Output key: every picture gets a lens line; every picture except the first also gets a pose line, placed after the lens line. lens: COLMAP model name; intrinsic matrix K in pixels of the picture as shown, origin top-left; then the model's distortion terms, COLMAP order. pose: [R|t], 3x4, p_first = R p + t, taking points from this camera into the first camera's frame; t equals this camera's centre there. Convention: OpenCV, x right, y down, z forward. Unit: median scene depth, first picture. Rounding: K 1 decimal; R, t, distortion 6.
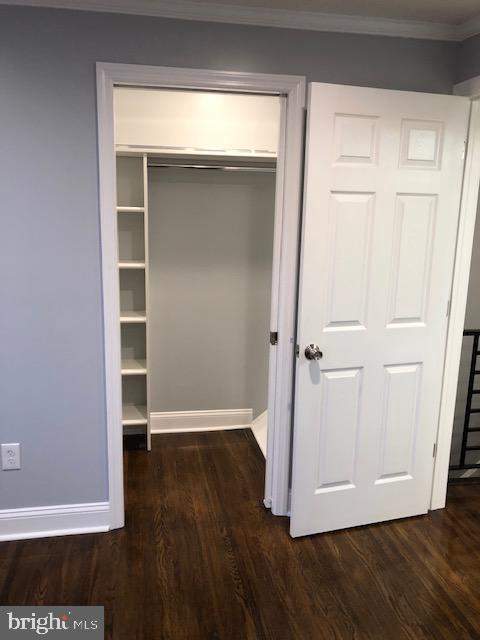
lens RADIAL K [[526.8, 0, 235.1], [0, 526.8, 312.4], [0, 0, 1]] dist [0.017916, -0.010913]
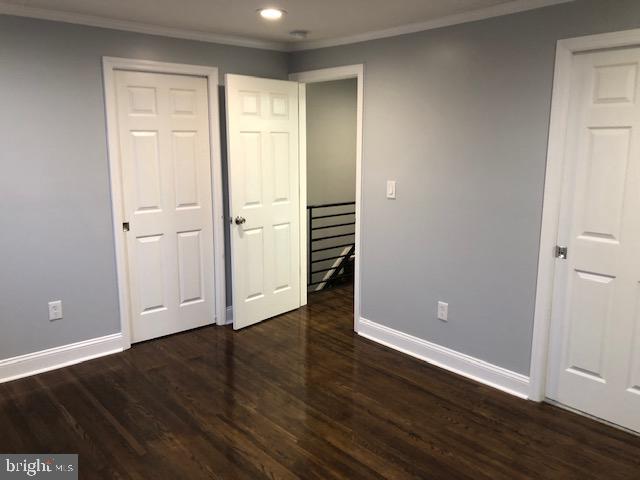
lens RADIAL K [[526.8, 0, 323.2], [0, 526.8, 241.0], [0, 0, 1]] dist [0.017916, -0.010913]
pose [[0.855014, -0.116594, 0.505329, -0.516865], [0.117232, 0.992631, 0.030673, 0.121861], [-0.505181, 0.033015, 0.862381, -0.690399]]
